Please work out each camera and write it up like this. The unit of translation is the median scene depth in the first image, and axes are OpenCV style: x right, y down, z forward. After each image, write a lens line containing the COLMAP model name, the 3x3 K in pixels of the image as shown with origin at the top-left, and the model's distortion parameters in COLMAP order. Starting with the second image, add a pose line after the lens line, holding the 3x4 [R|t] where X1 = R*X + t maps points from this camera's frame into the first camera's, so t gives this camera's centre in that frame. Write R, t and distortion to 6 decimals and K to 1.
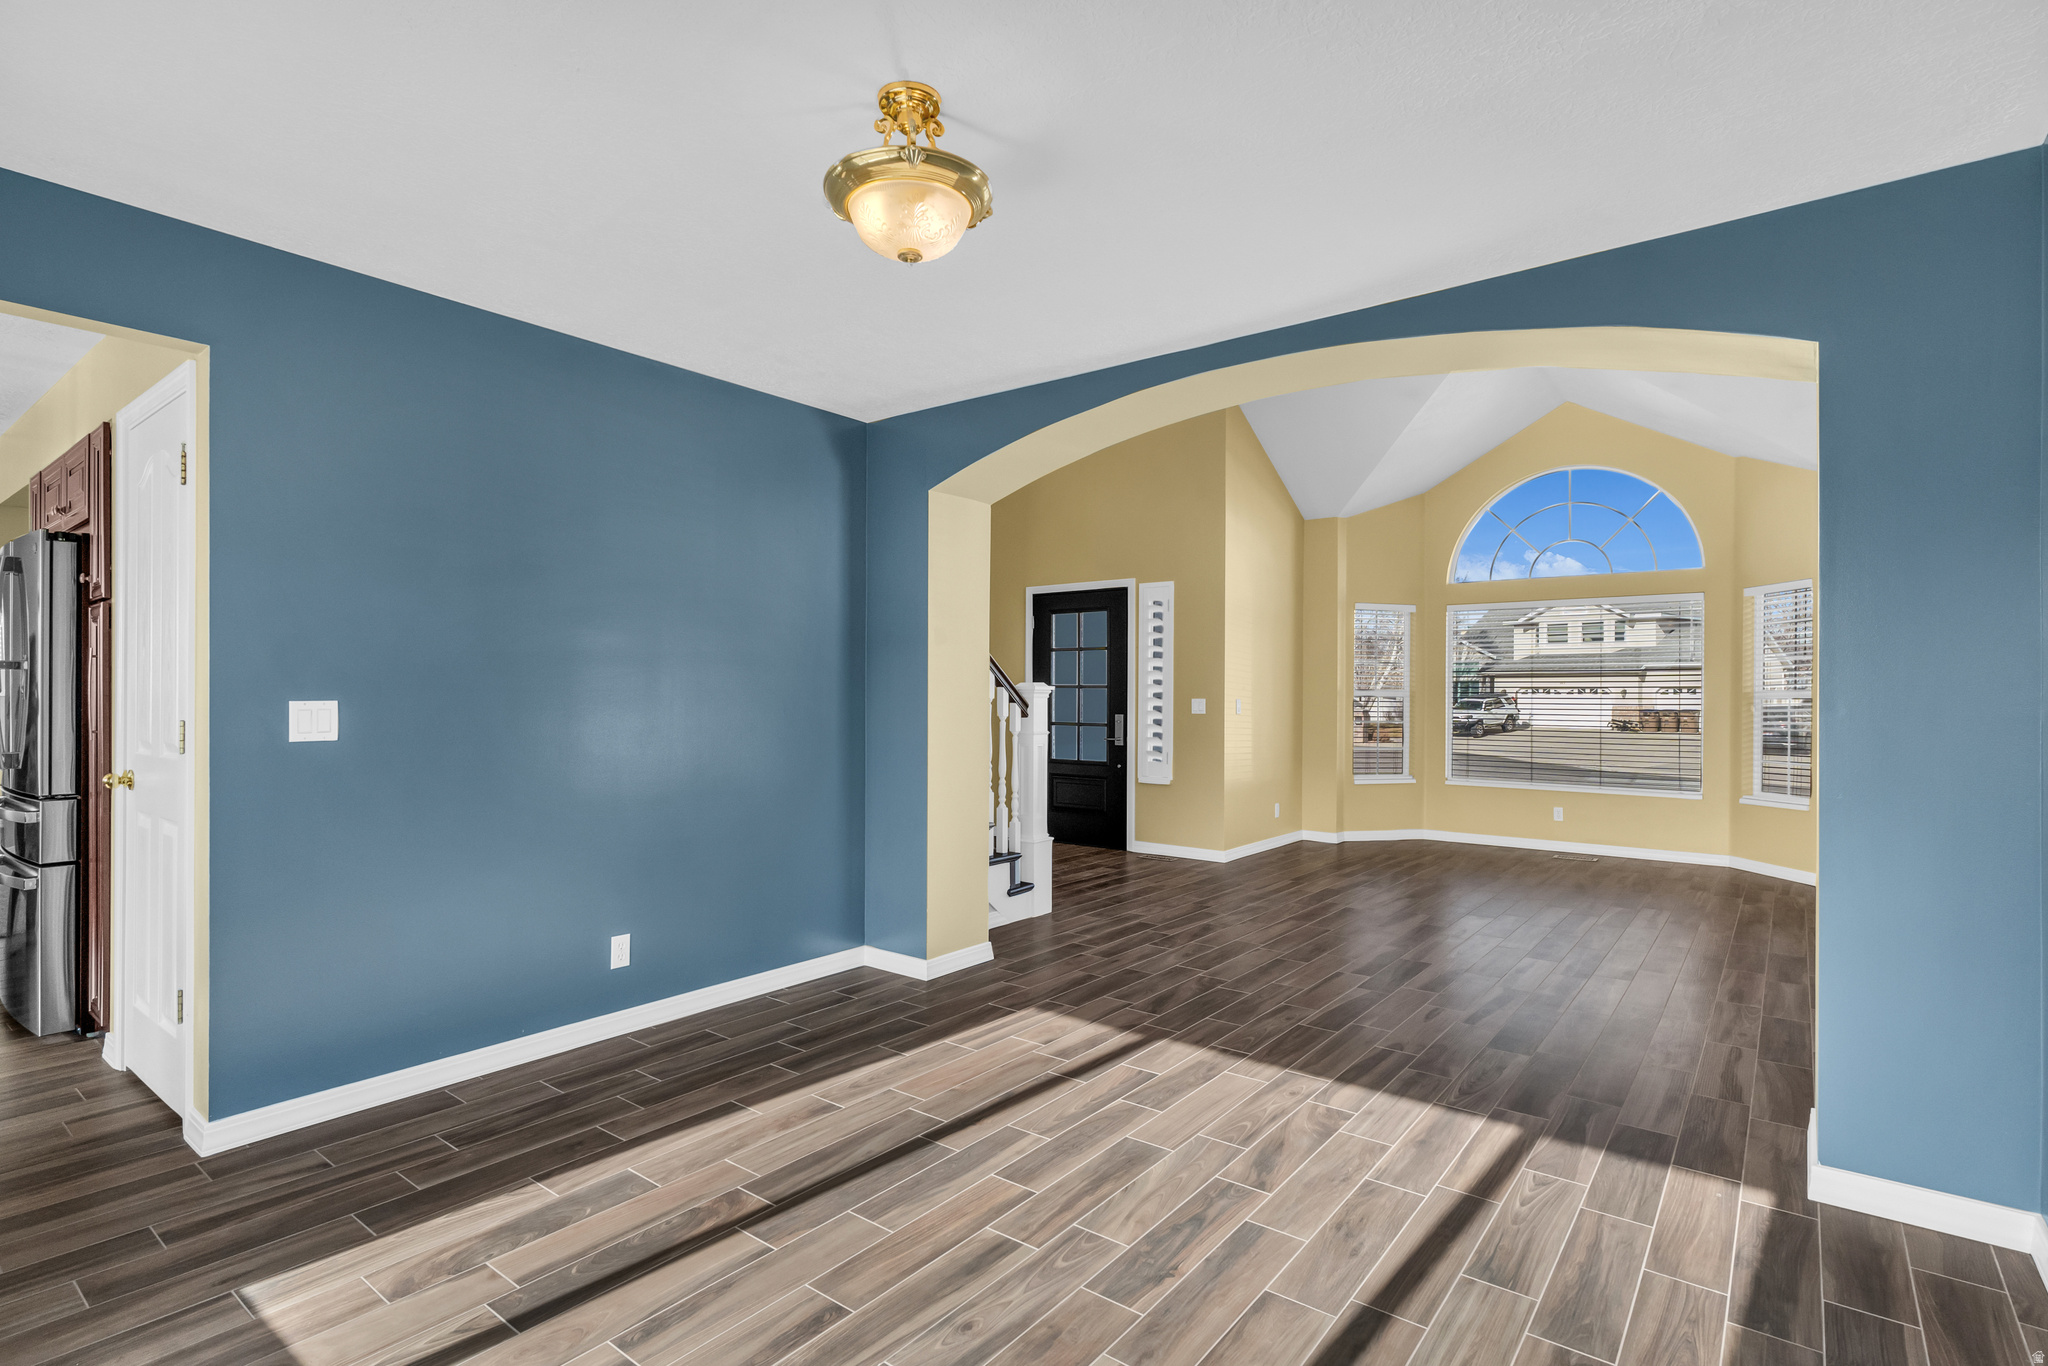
lens RADIAL K [[990.0, 0, 1016.7], [0, 990.0, 698.9], [0, 0, 1]] dist [0.002577, -0.001468]
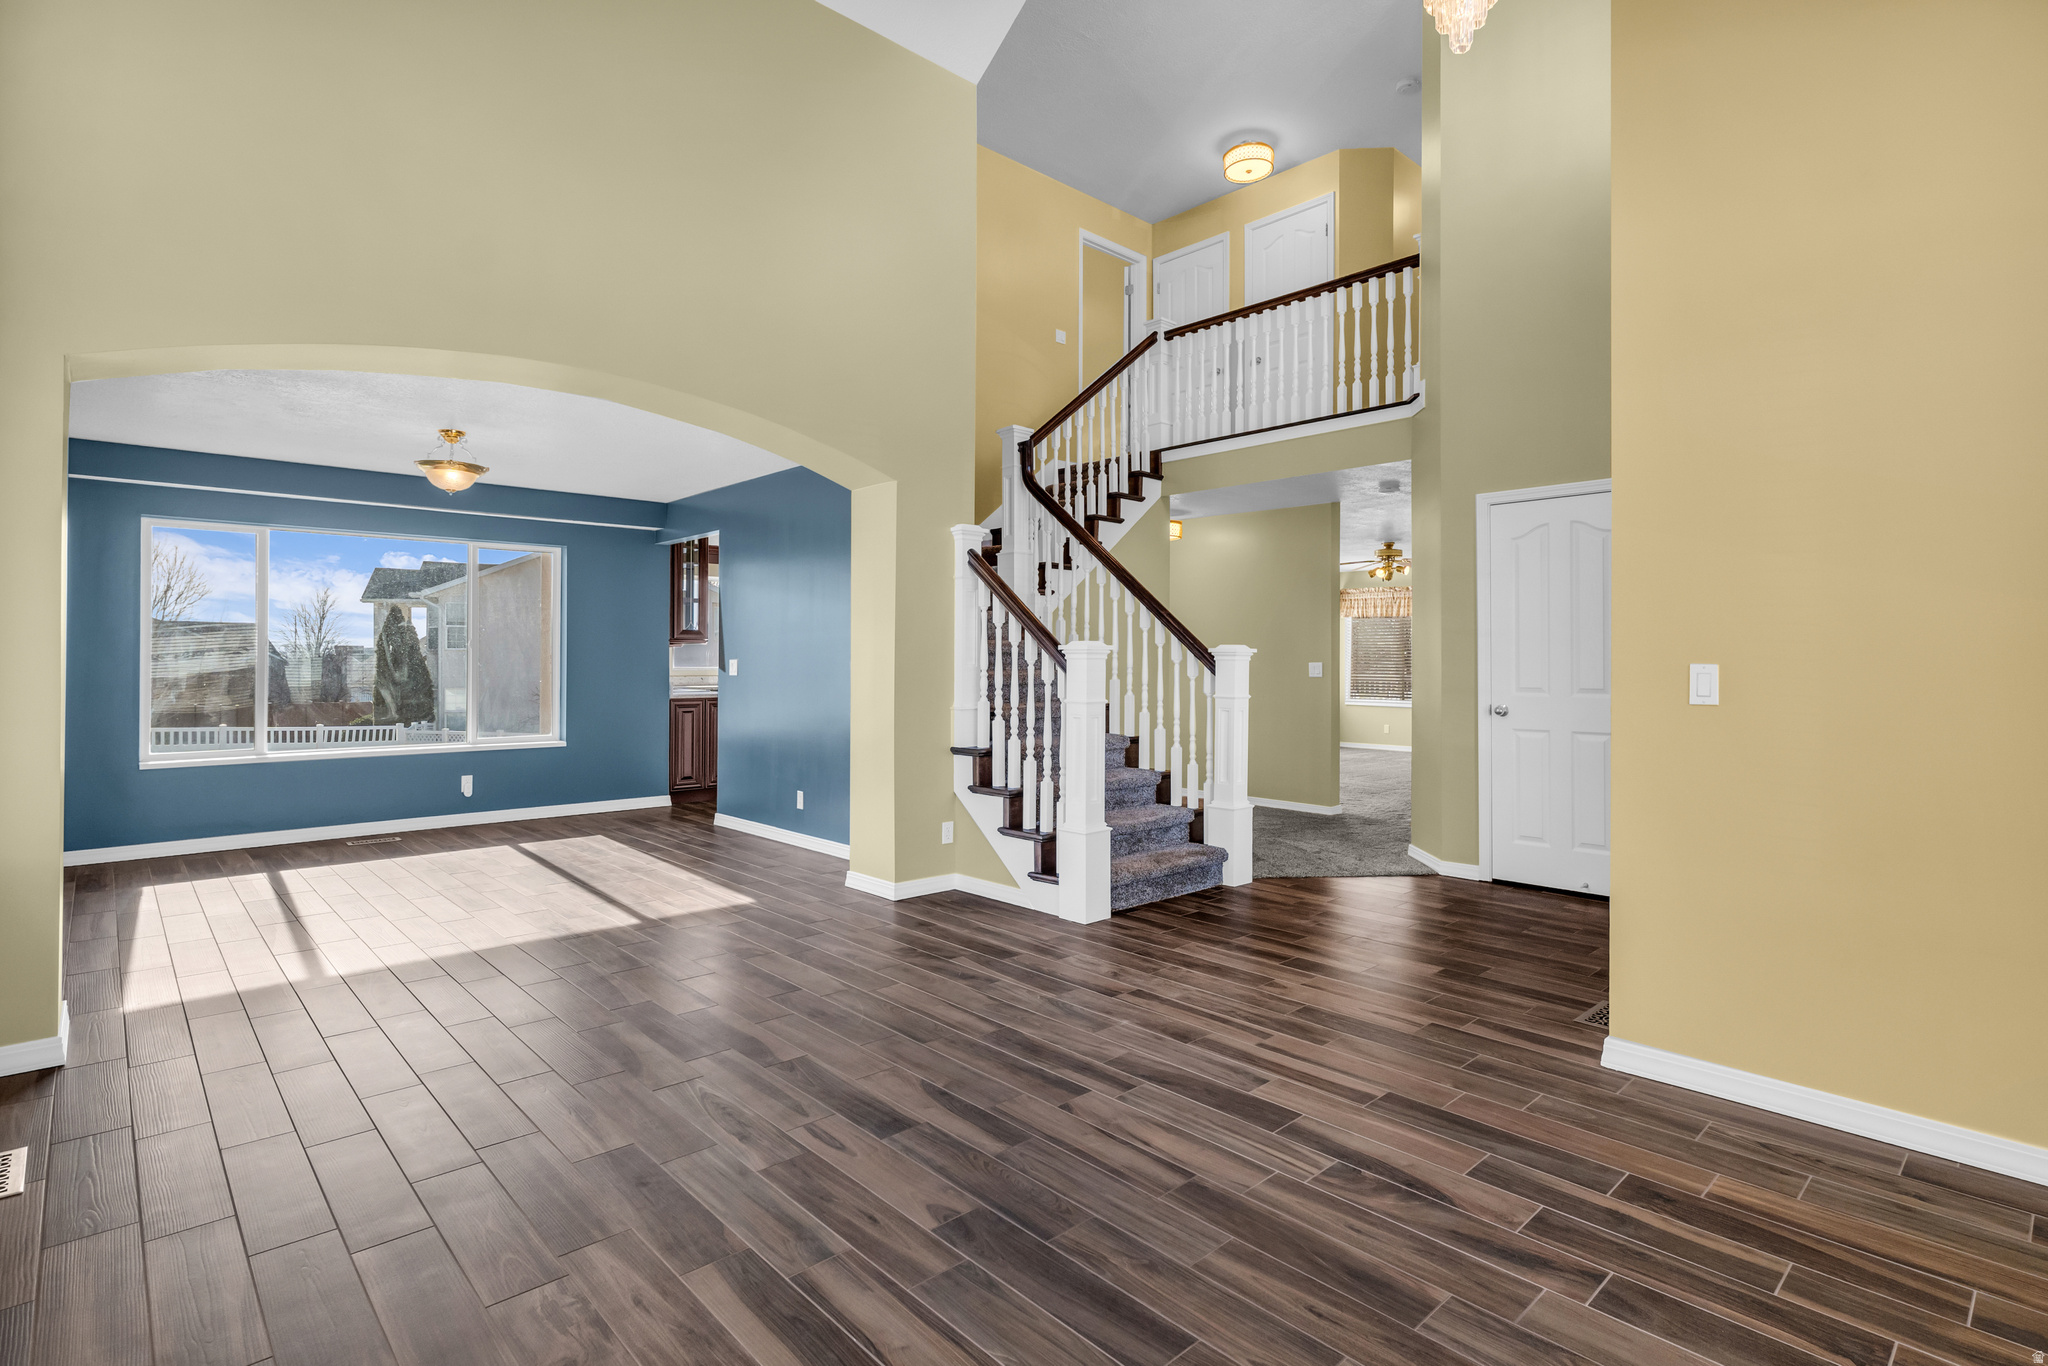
lens RADIAL K [[990.0, 0, 1044.9], [0, 990.0, 661.8], [0, 0, 1]] dist [0.002577, -0.001468]
pose [[-0.140054, -0.003895, -0.990136, 0.573370], [-0.009504, 0.999951, -0.002589, 0.002482], [0.990098, 0.009048, -0.140085, 0.741827]]
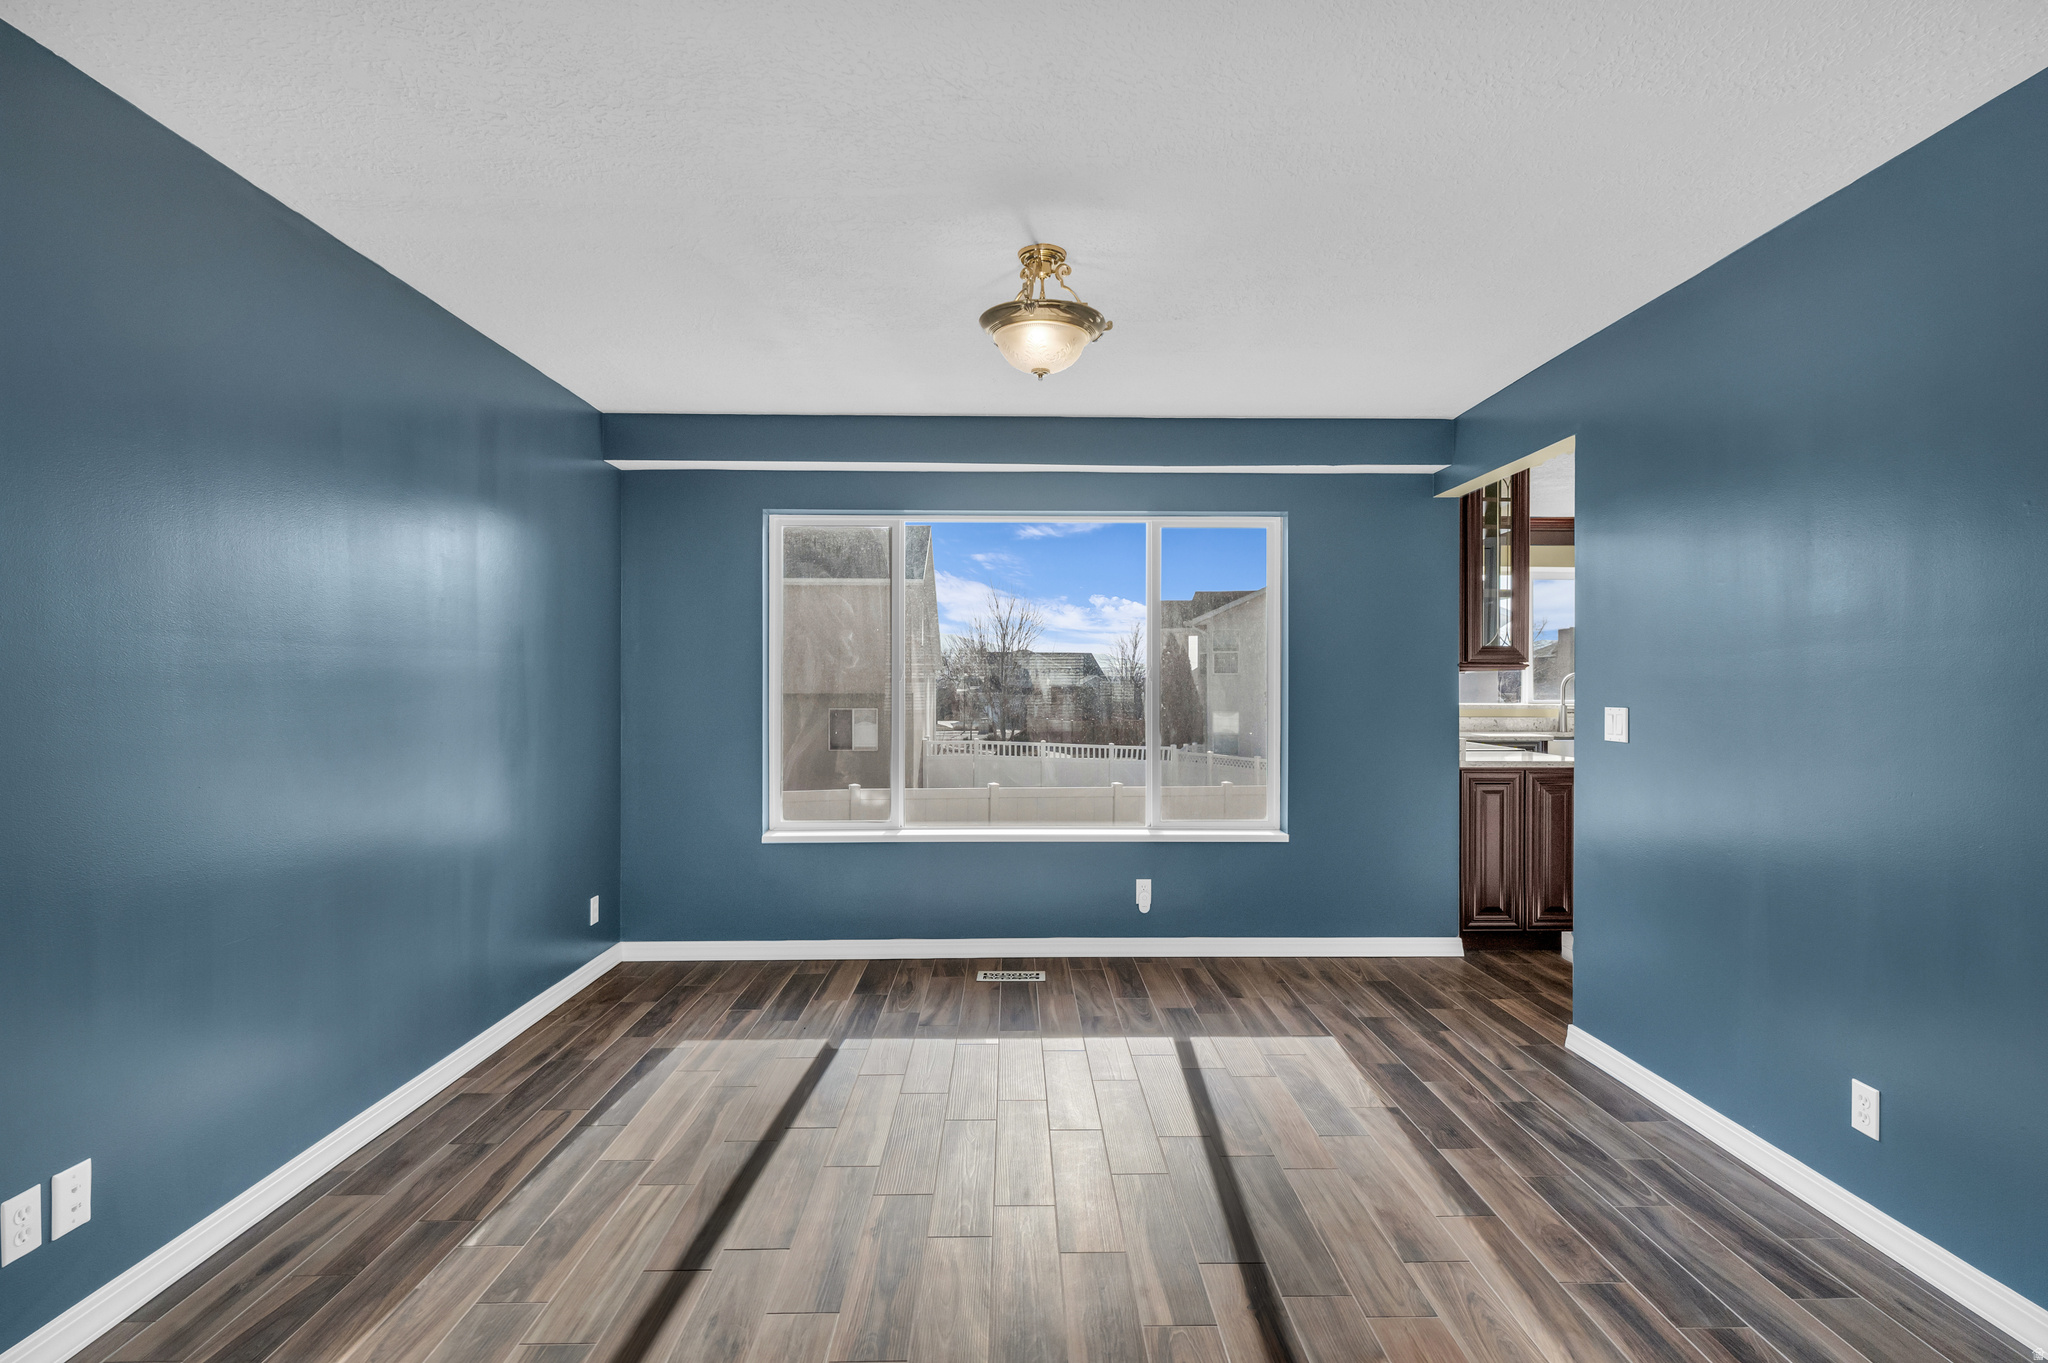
lens RADIAL K [[990.0, 0, 1028.0], [0, 990.0, 665.6], [0, 0, 1]] dist [0.002577, -0.001468]
pose [[-0.773518, -0.016636, -0.633556, 0.190053], [-0.010574, 0.999855, -0.013344, -0.007610], [0.633686, -0.003622, -0.773582, 0.510509]]
